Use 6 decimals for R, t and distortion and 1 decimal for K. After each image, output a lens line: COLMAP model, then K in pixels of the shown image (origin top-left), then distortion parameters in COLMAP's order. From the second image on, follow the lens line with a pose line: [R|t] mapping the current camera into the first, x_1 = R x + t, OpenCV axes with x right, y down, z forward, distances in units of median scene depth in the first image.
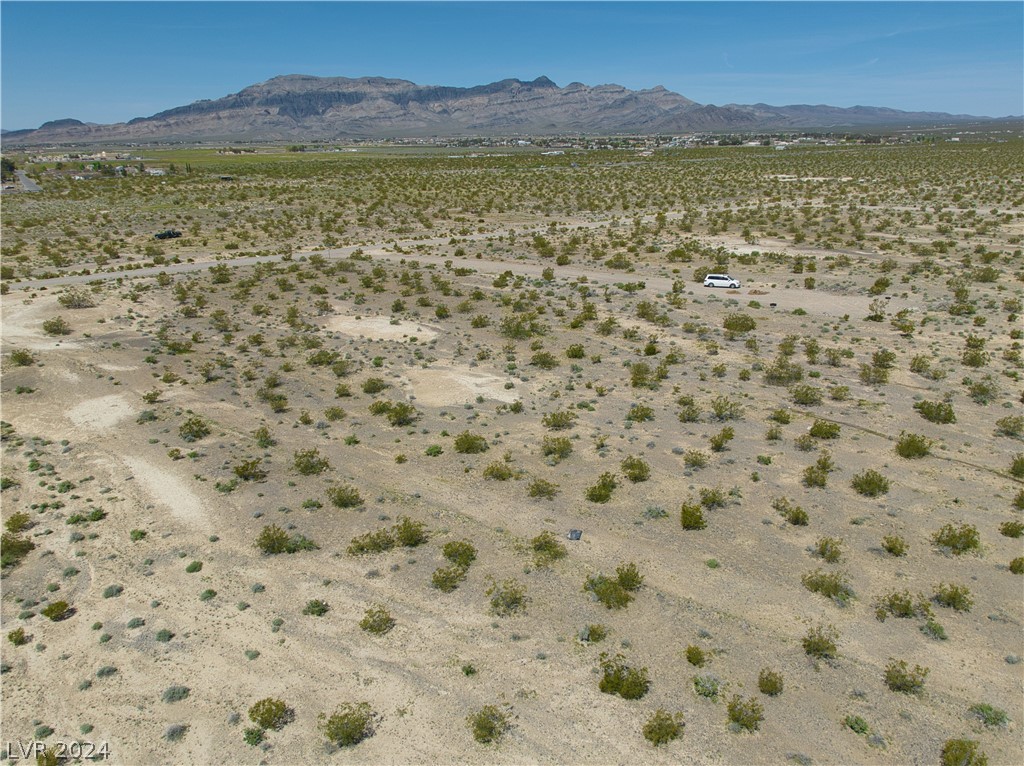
lens RADIAL K [[726.4, 0, 514.8], [0, 726.4, 382.8], [0, 0, 1]] dist [0.017376, -0.042911]
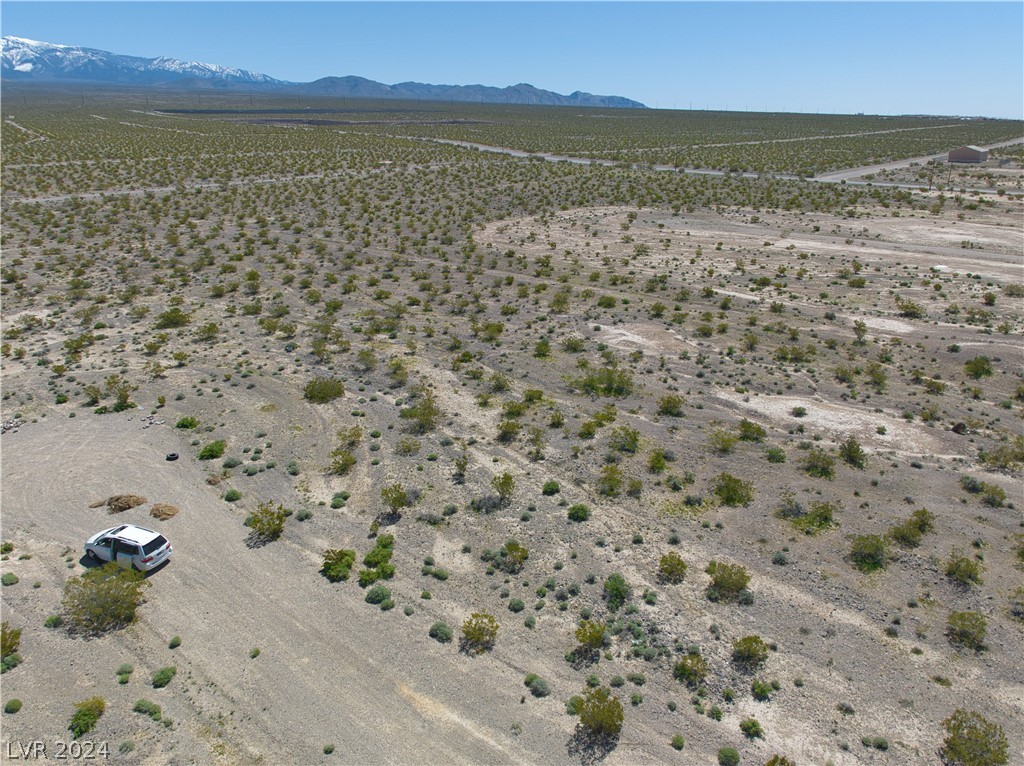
lens RADIAL K [[726.4, 0, 513.2], [0, 726.4, 380.4], [0, 0, 1]] dist [0.017376, -0.042911]
pose [[-0.999815, 0.015852, 0.010893, 0.079780], [0.019194, 0.786294, 0.617554, -0.447010], [0.001224, 0.617649, -0.786453, 1.272943]]
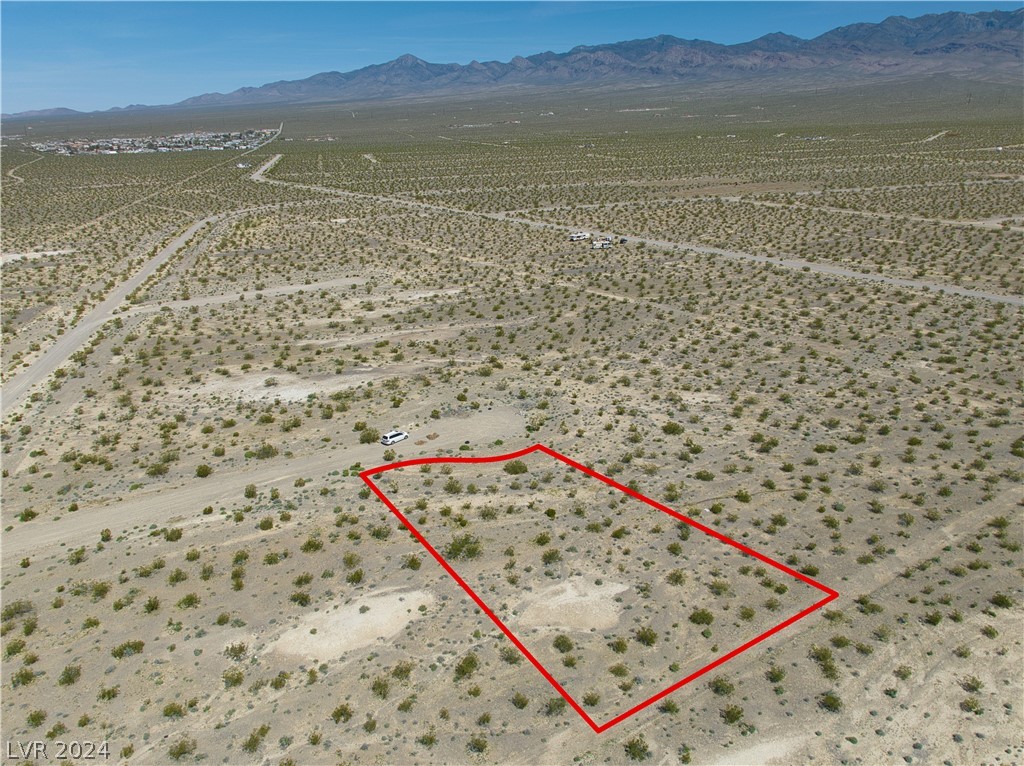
lens RADIAL K [[726.4, 0, 517.2], [0, 726.4, 382.4], [0, 0, 1]] dist [0.017376, -0.042911]
pose [[0.343082, -0.306352, 0.887943, -0.730812], [0.306035, 0.930194, 0.202684, -0.422188], [-0.888052, 0.202205, 0.412888, 0.293428]]
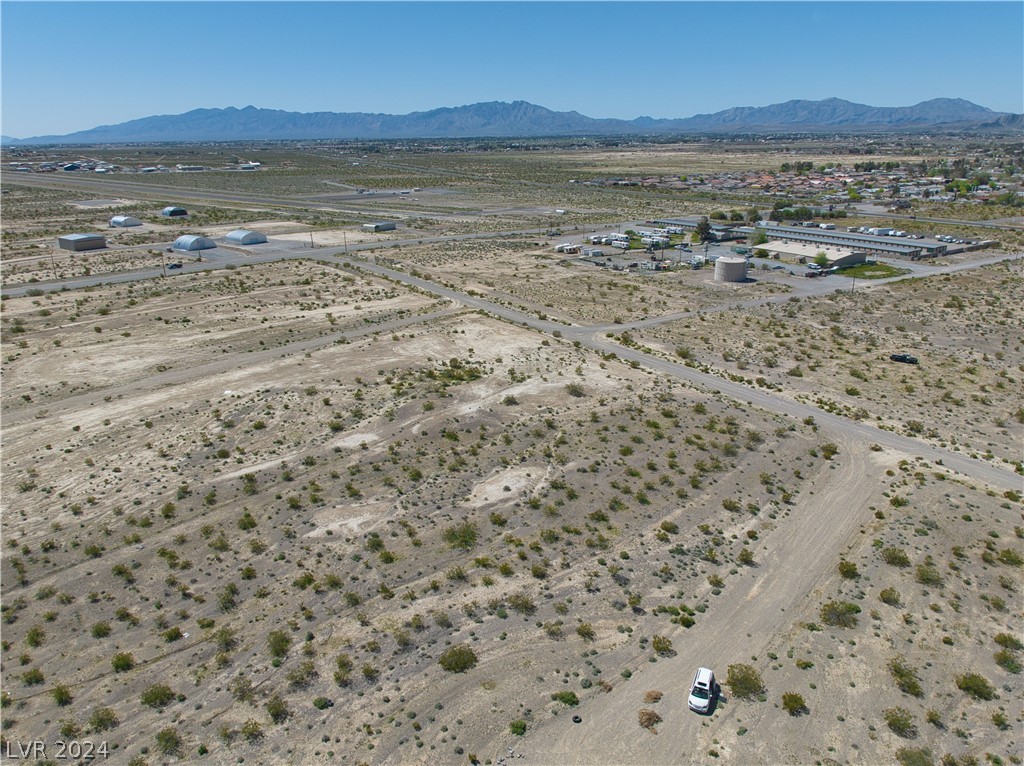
lens RADIAL K [[726.4, 0, 513.3], [0, 726.4, 387.0], [0, 0, 1]] dist [0.017376, -0.042911]
pose [[-0.013377, 0.344184, -0.938807, 0.852520], [-0.310450, 0.891062, 0.331104, -0.579660], [0.950495, 0.295882, 0.094932, 0.696312]]
